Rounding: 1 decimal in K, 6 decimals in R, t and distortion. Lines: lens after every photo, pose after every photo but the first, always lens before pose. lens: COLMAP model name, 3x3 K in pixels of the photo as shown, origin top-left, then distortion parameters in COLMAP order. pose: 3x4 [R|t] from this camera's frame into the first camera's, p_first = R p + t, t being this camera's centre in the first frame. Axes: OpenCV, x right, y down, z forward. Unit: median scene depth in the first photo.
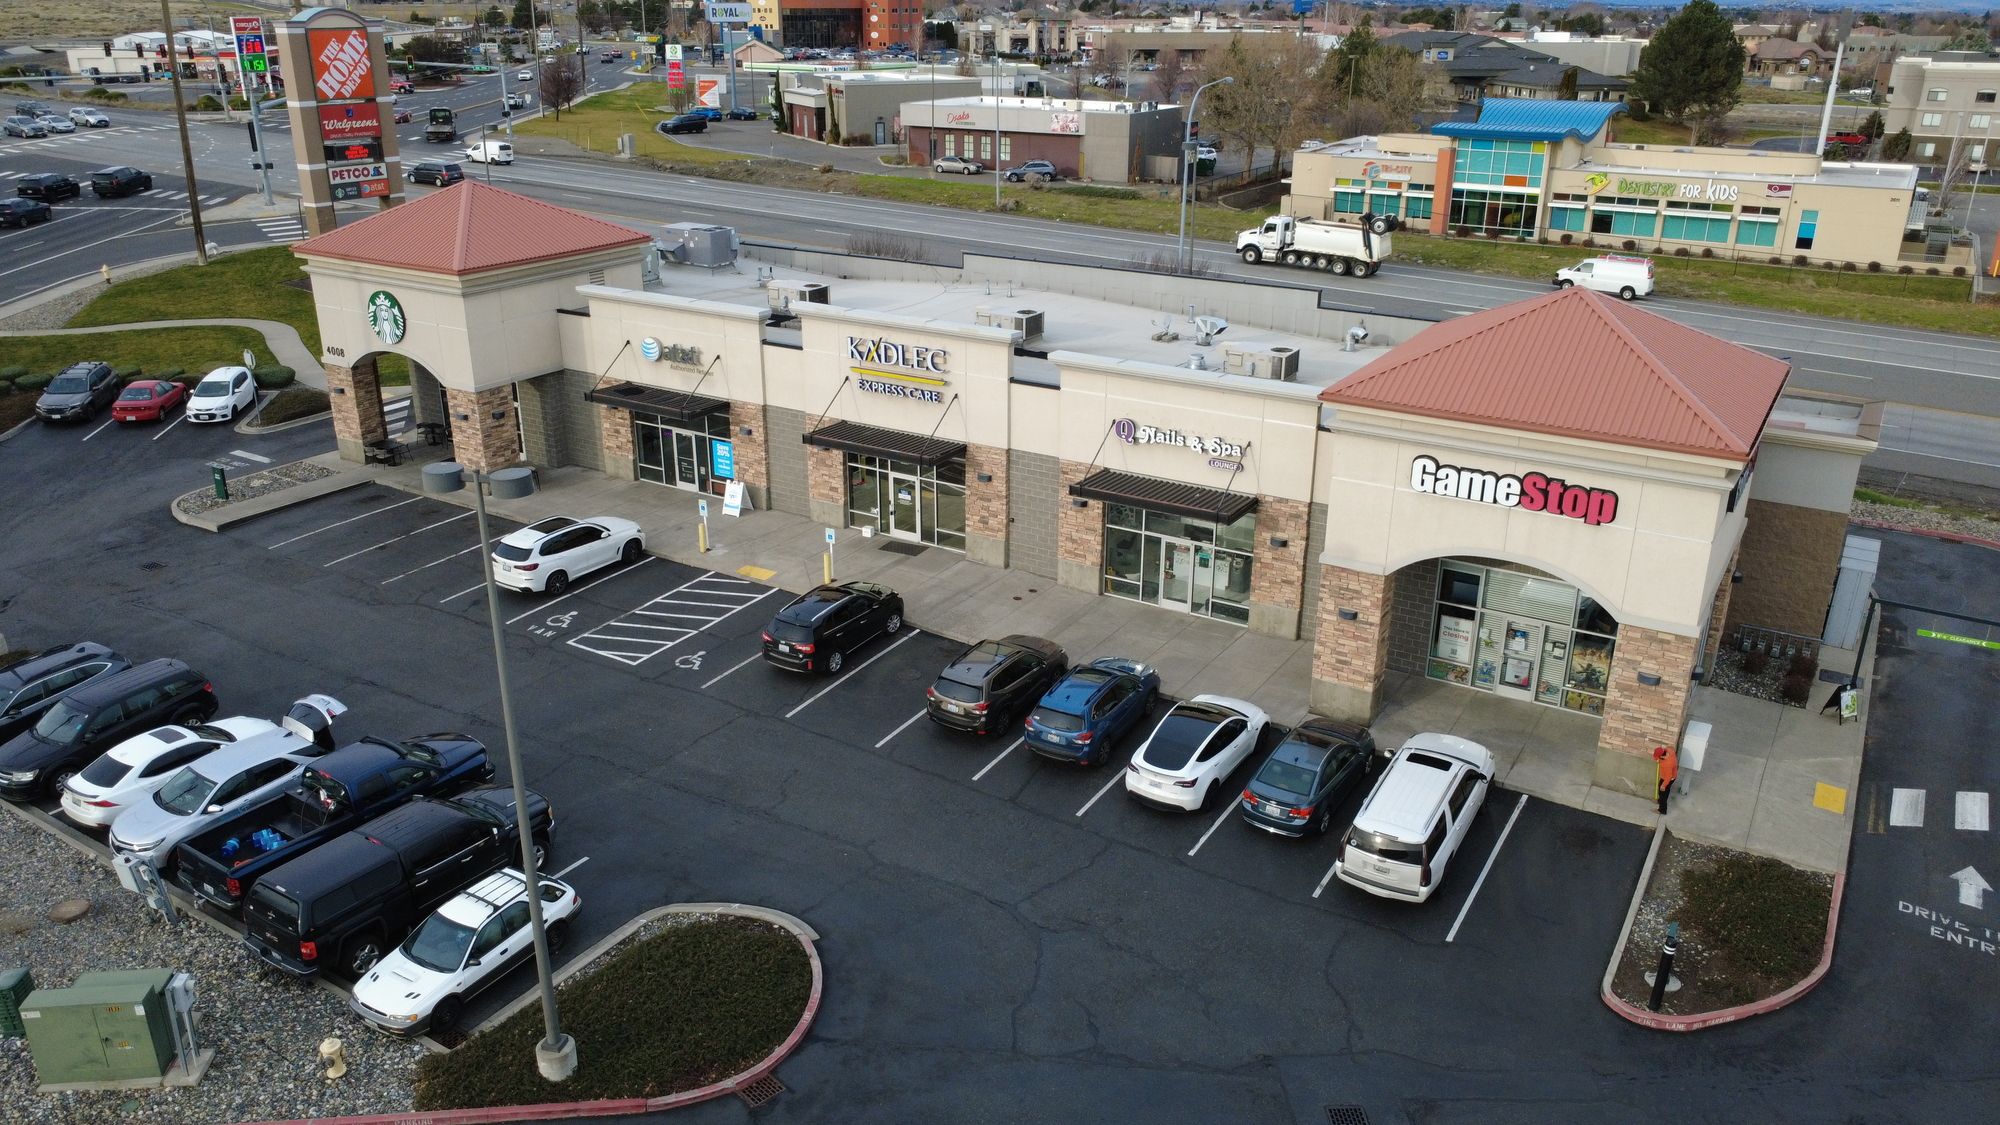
lens RADIAL K [[1457.2, 0, 1000.0], [0, 1457.2, 562.5], [0, 0, 1]] dist [0.001360, -0.003741]
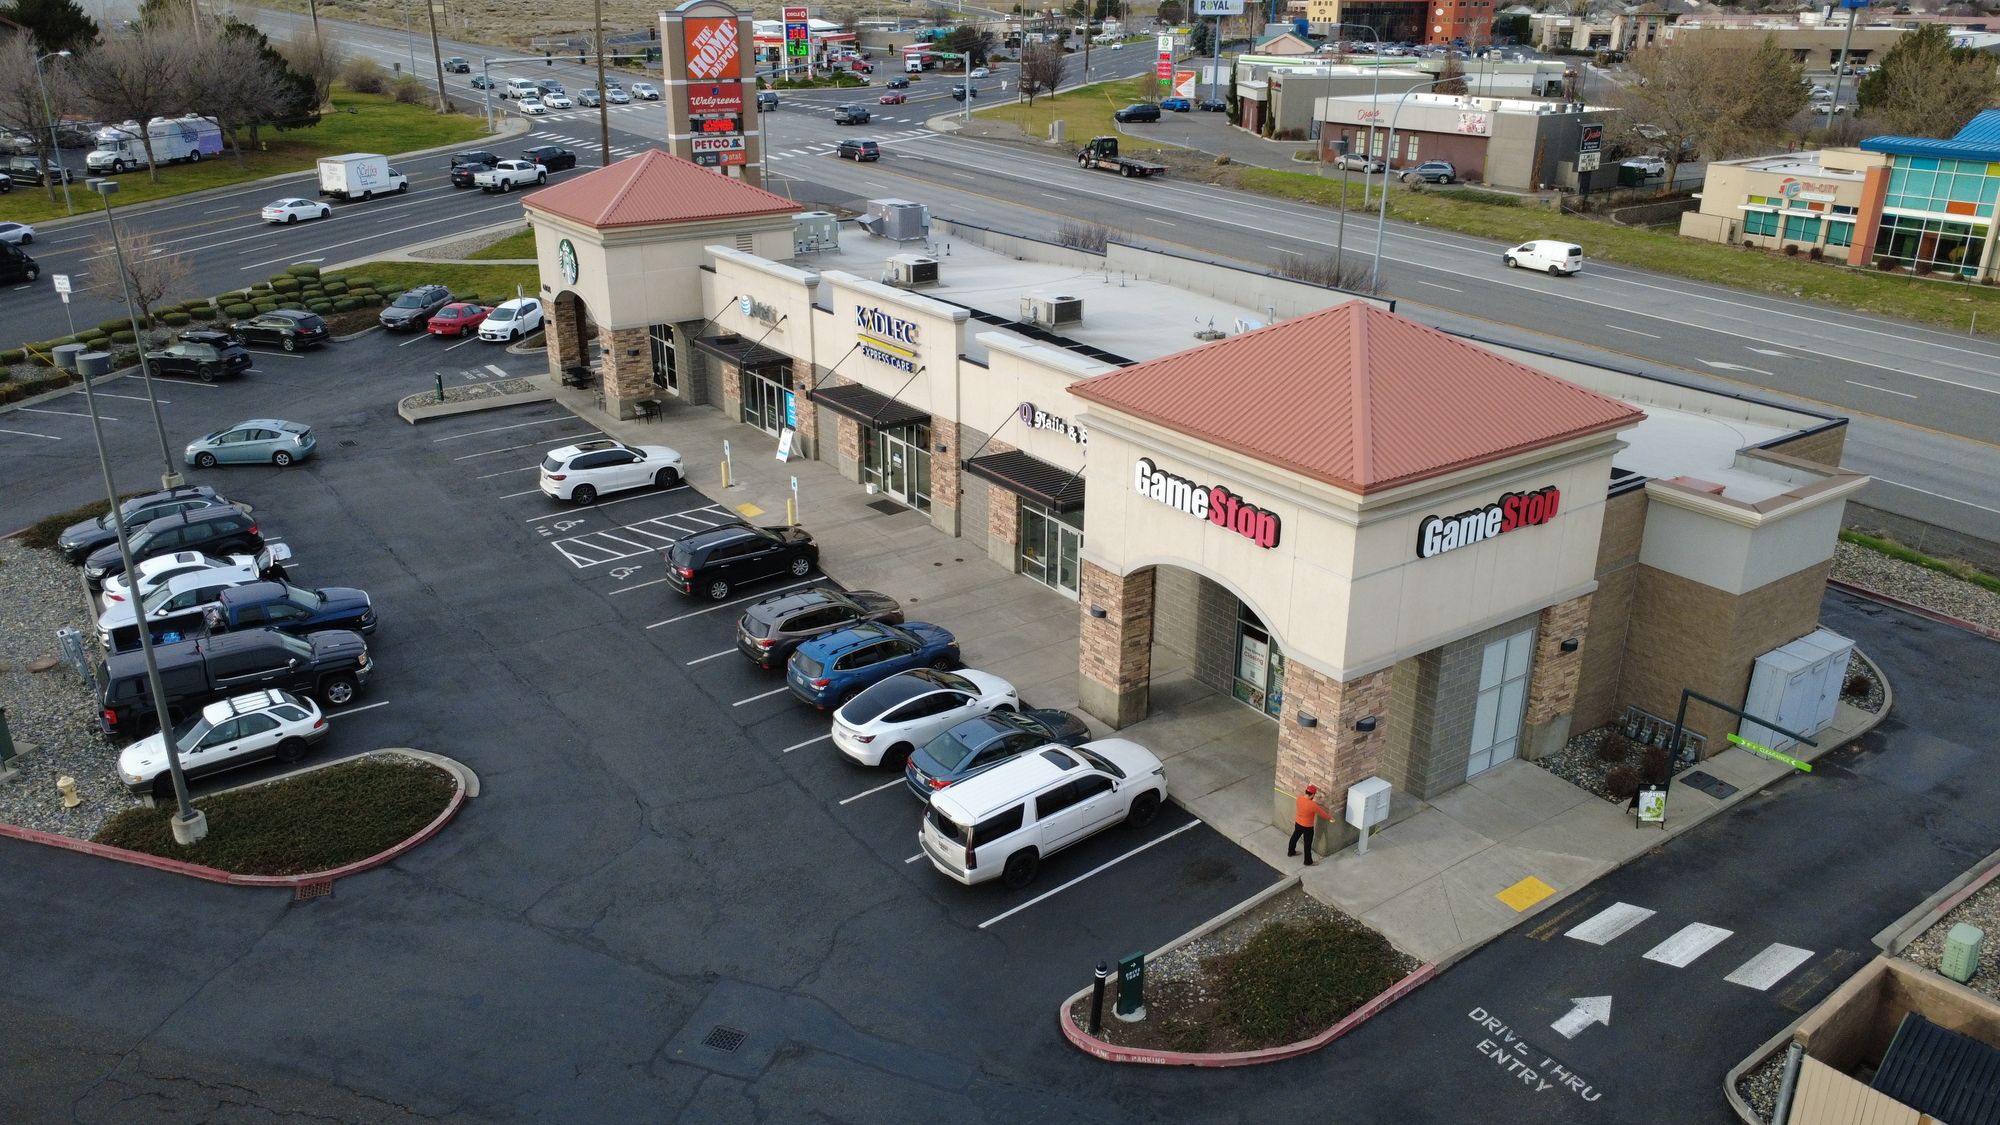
lens RADIAL K [[1457.2, 0, 1000.0], [0, 1457.2, 562.5], [0, 0, 1]] dist [0.001360, -0.003741]
pose [[0.920060, 0.143132, -0.364695, 0.378959], [-0.141568, 0.989438, 0.031173, -0.013673], [0.365305, 0.022948, 0.930605, 0.034480]]
